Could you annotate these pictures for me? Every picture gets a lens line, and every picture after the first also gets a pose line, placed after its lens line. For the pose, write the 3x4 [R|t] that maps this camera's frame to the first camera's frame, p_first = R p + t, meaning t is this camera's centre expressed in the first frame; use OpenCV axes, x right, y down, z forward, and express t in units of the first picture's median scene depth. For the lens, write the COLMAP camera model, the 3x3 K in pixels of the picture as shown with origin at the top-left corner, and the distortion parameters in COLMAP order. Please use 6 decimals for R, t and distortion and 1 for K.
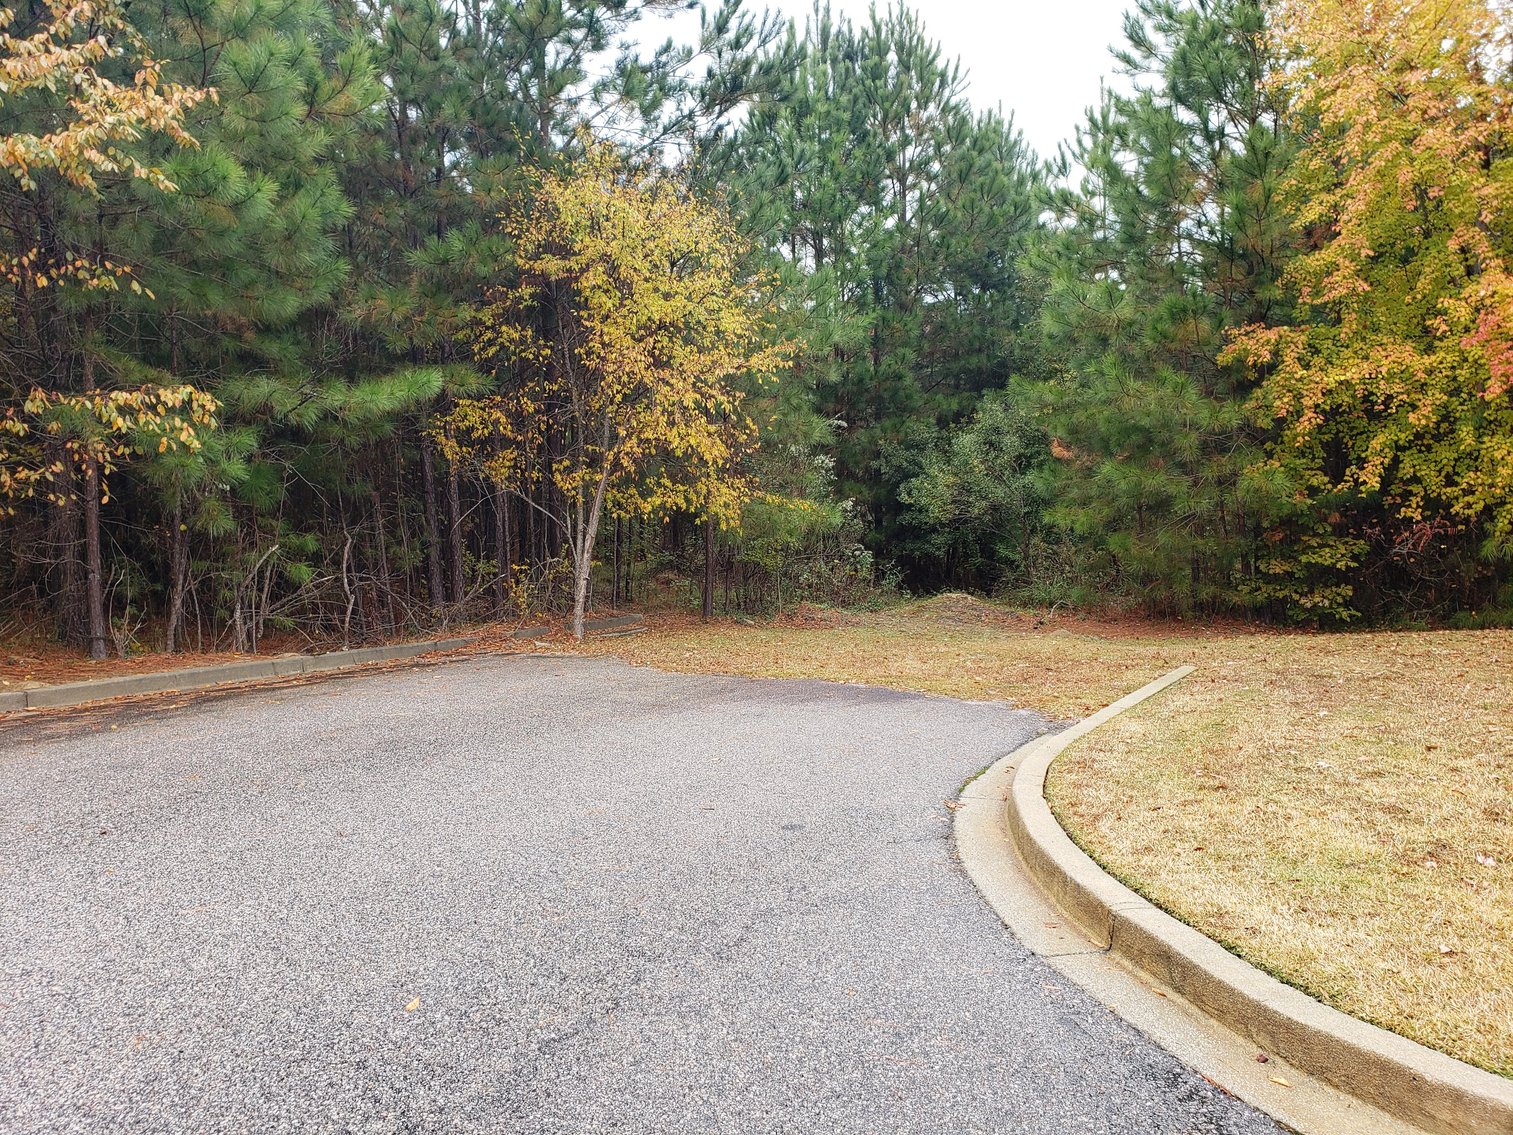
lens RADIAL K [[1140.0, 0, 727.0], [0, 1140.0, 576.9], [0, 0, 1]] dist [0.006322, 0.033415]
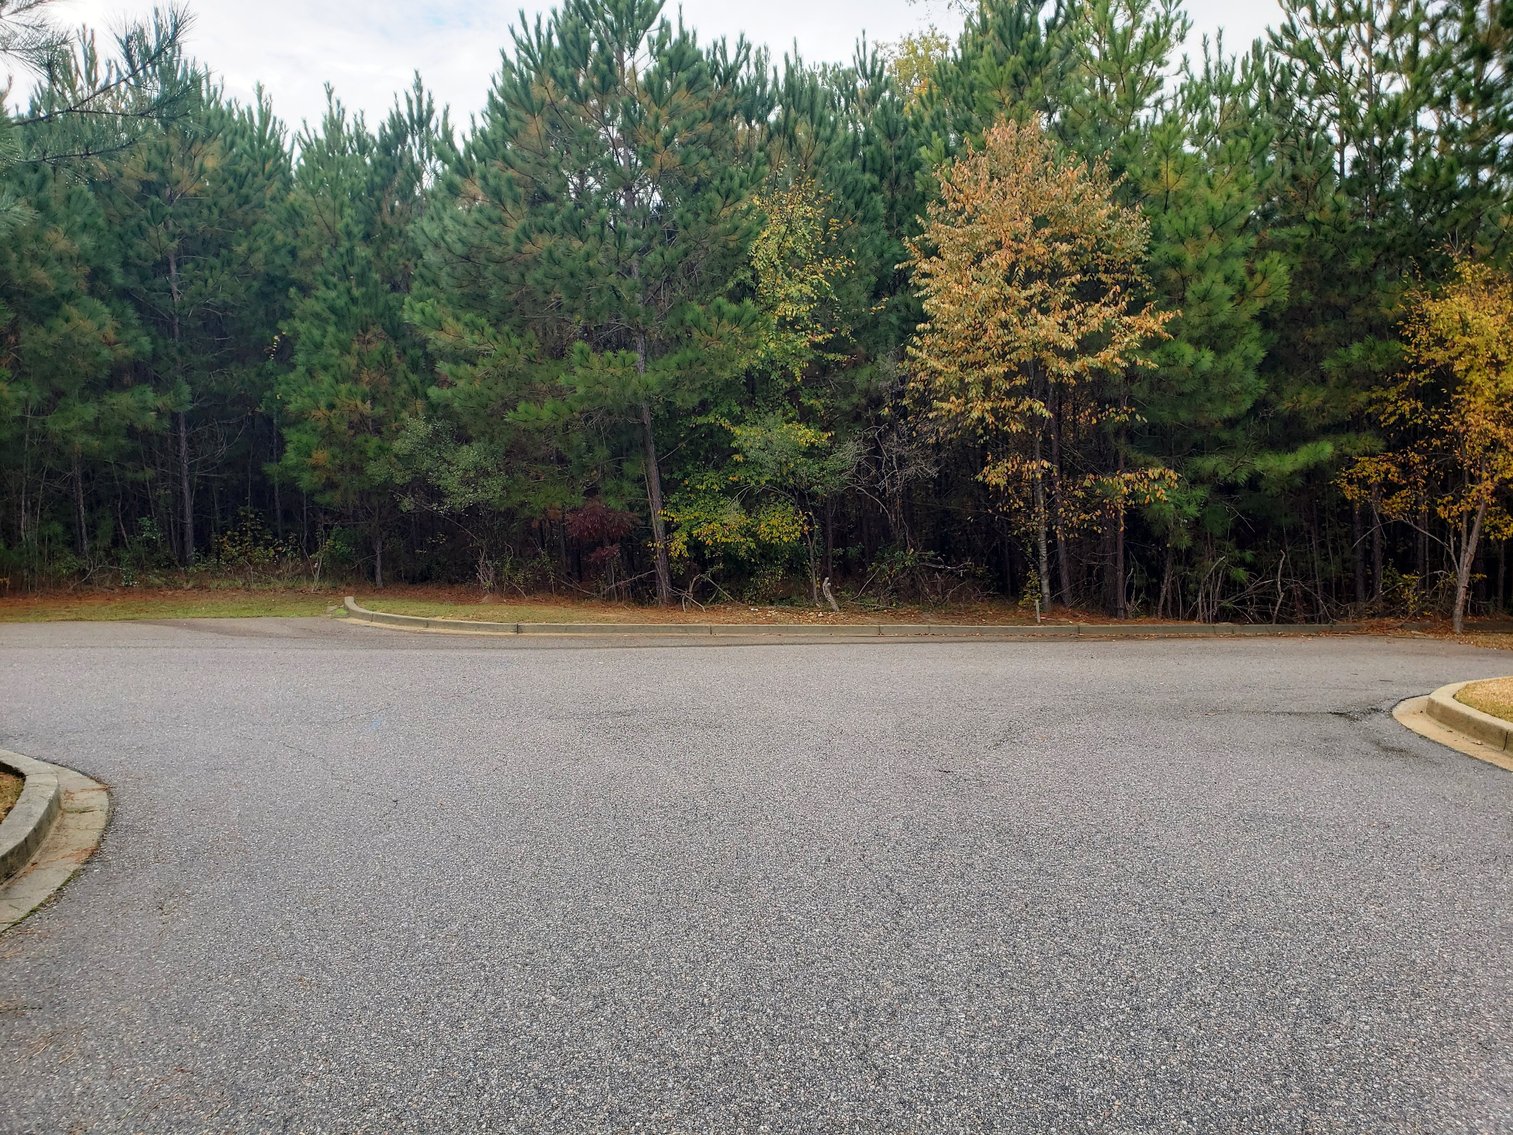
lens RADIAL K [[1140.0, 0, 727.0], [0, 1140.0, 576.9], [0, 0, 1]] dist [0.006322, 0.033415]
pose [[0.633022, 0.020305, -0.773868, 0.406737], [-0.045222, 0.998919, -0.010782, 0.049439], [0.772812, 0.041821, 0.633256, -0.556086]]
